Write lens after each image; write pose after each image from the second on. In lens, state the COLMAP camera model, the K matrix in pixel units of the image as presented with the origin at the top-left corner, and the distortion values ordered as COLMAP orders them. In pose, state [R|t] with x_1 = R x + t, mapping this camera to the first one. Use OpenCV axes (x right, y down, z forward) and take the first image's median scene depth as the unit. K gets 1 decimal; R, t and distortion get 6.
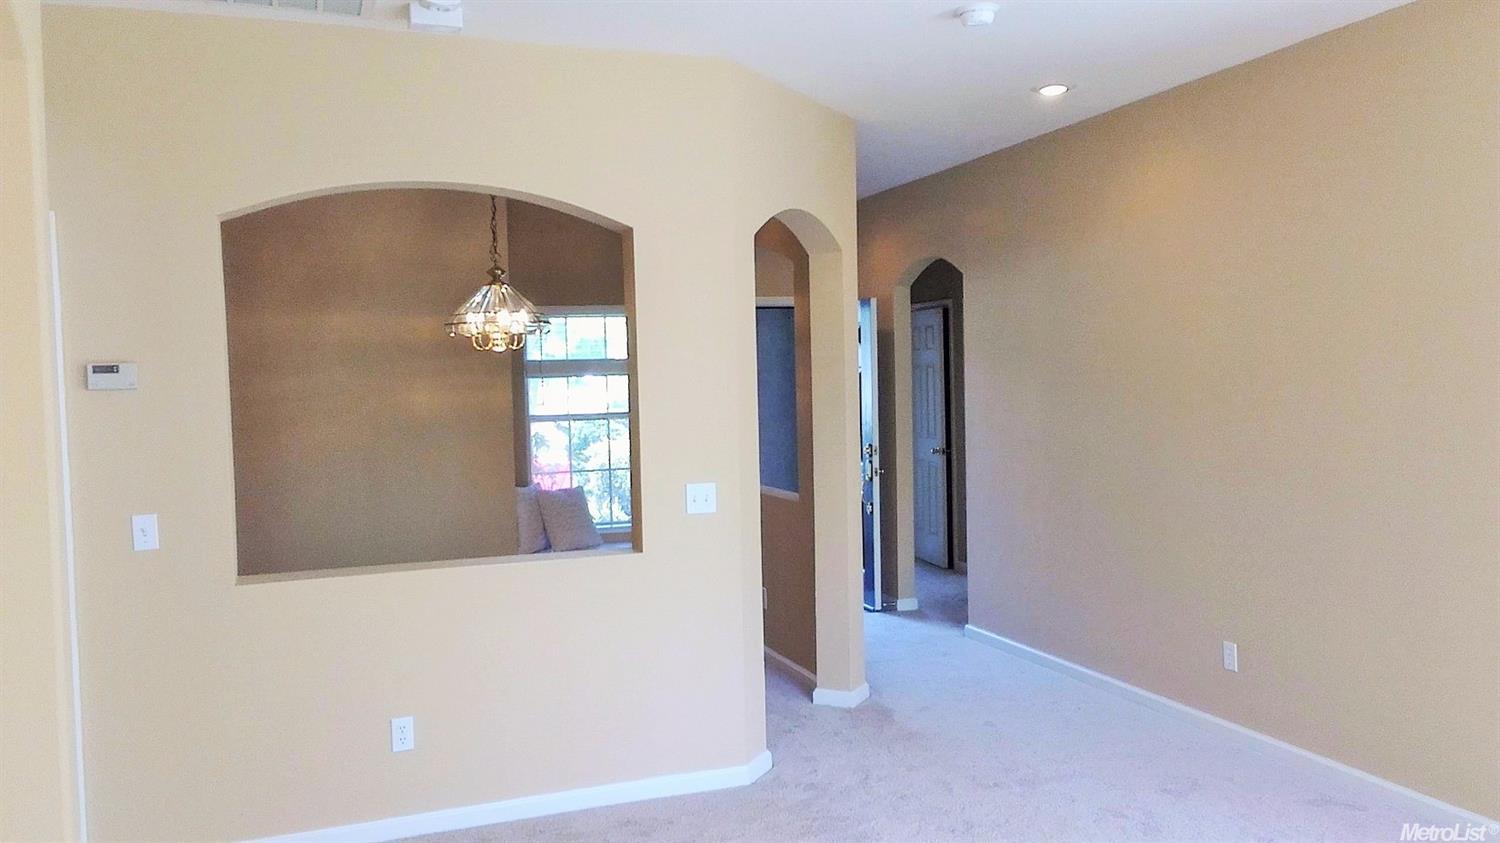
lens RADIAL K [[1234.3, 0, 742.6], [0, 1234.3, 430.5], [0, 0, 1]] dist [0.099160, -0.004089]
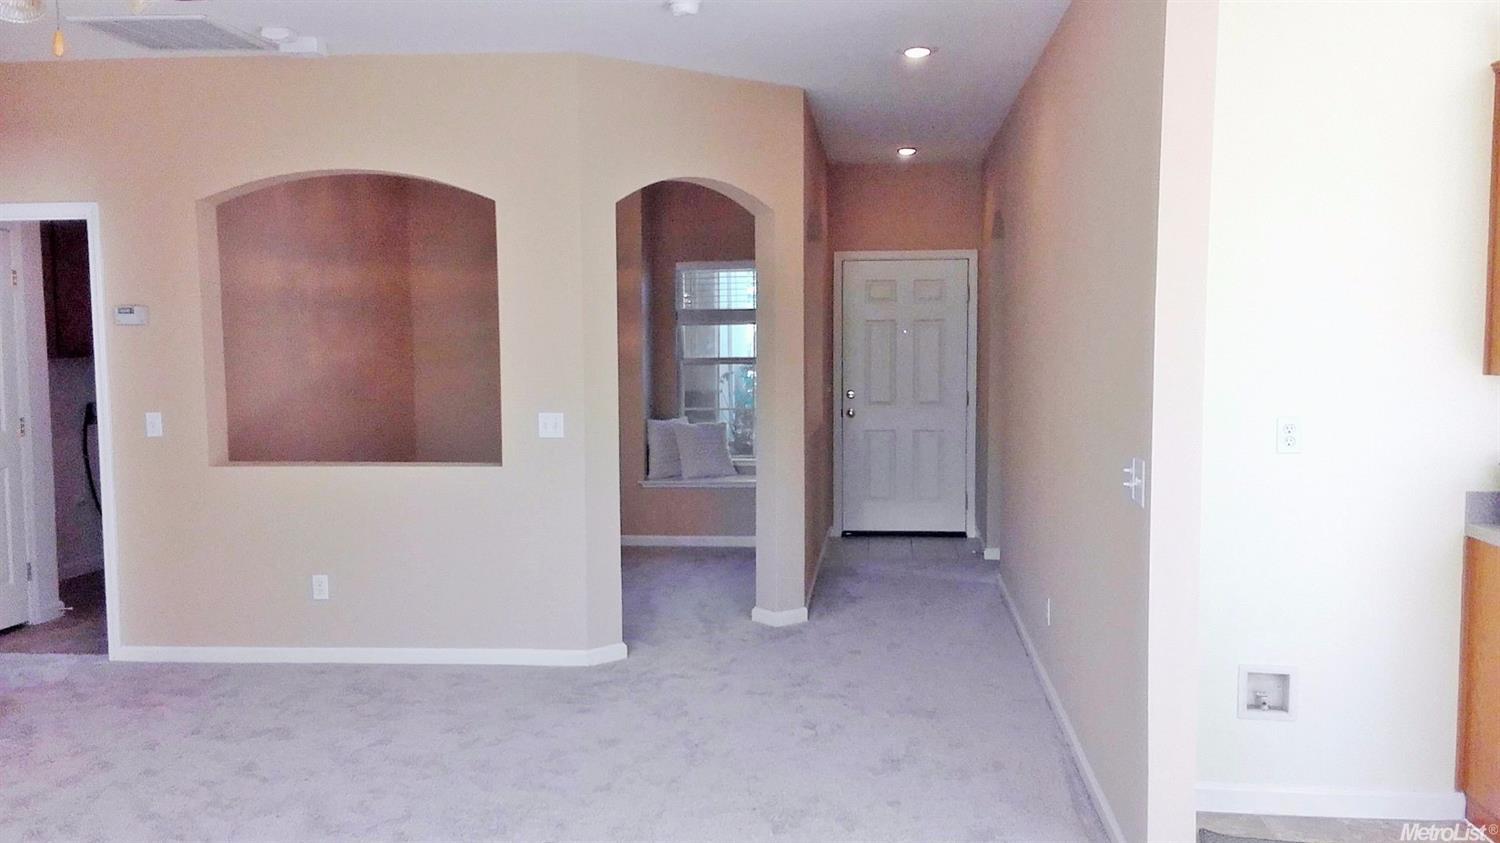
lens RADIAL K [[1234.3, 0, 747.2], [0, 1234.3, 430.4], [0, 0, 1]] dist [0.099160, -0.004089]
pose [[0.898854, 0.052566, -0.435084, 0.658930], [-0.034855, 0.998210, 0.048594, -0.005319], [0.436860, -0.028514, 0.899077, 0.000970]]
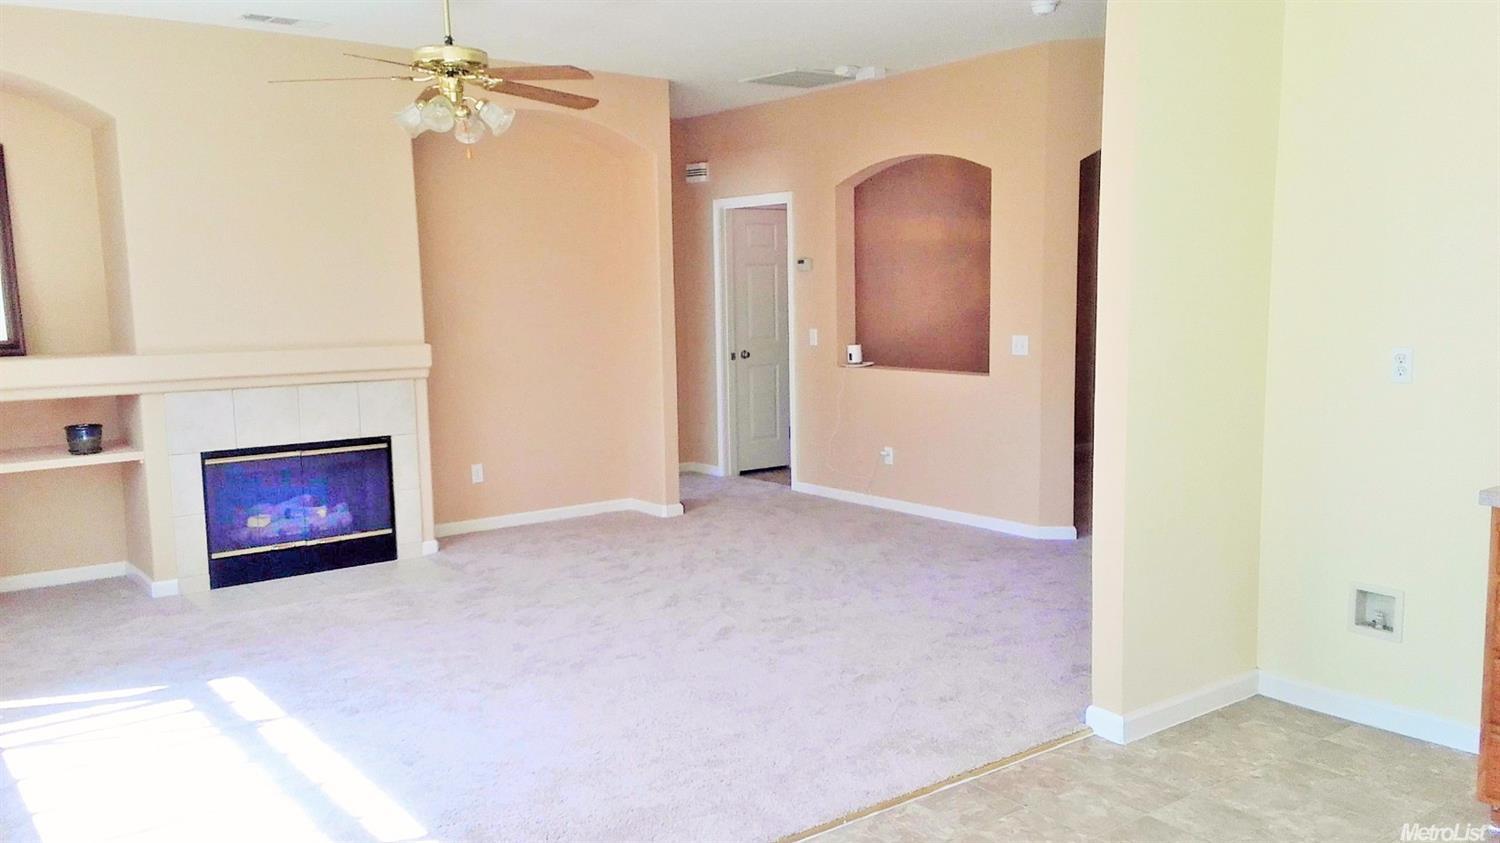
lens RADIAL K [[1234.3, 0, 754.3], [0, 1234.3, 423.0], [0, 0, 1]] dist [0.099160, -0.004089]
pose [[0.295488, 0.127641, -0.946781, 1.319692], [-0.033986, 0.991812, 0.123105, -0.026670], [0.954742, -0.004199, 0.297407, 0.233495]]
